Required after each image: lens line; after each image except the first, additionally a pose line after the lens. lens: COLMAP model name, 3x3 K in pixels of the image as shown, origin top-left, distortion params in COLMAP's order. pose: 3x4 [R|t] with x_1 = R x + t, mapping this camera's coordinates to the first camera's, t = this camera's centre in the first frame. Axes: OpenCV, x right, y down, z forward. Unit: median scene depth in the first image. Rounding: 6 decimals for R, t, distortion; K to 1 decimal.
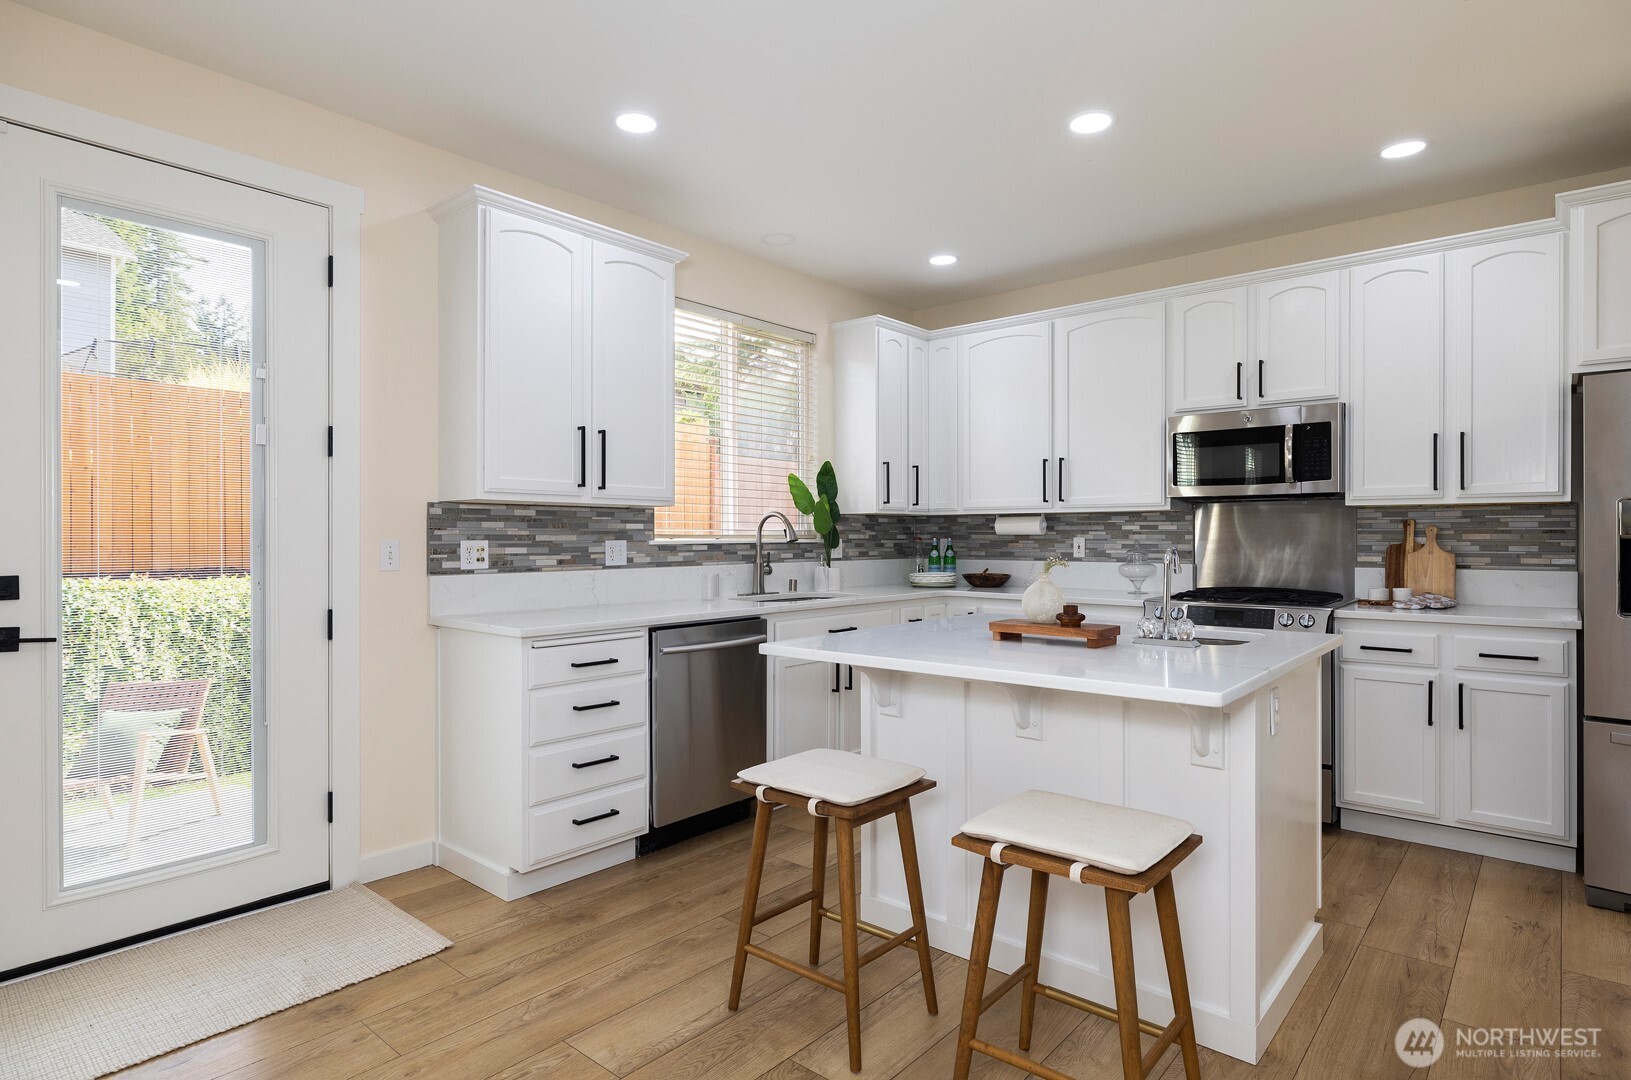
lens RADIAL K [[883.1, 0, 818.1], [0, 883.1, 540.7], [0, 0, 1]] dist [-0.003125, 0.000837]
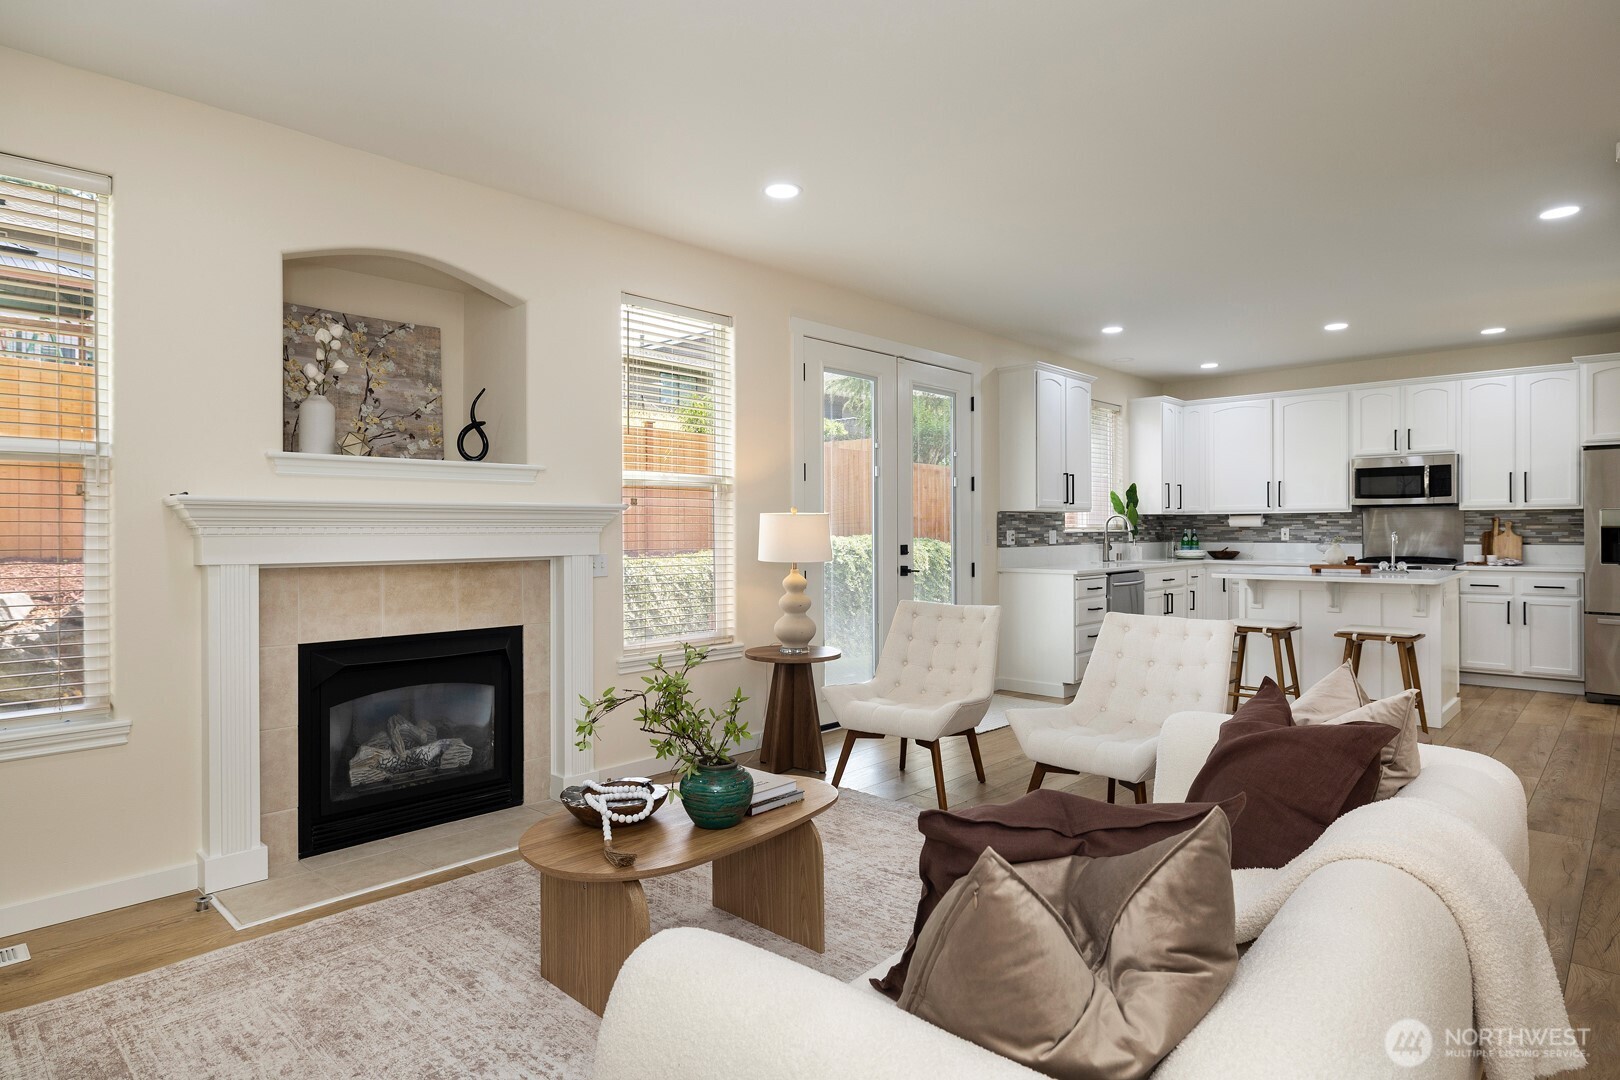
lens RADIAL K [[901.3, 0, 806.9], [0, 901.3, 533.9], [0, 0, 1]] dist [0.003358, -0.000849]
pose [[0.998786, -0.002436, -0.049205, -0.636922], [0.002443, 0.999997, 0.000074, 0.005705], [0.049205, -0.000194, 0.998789, -0.901147]]
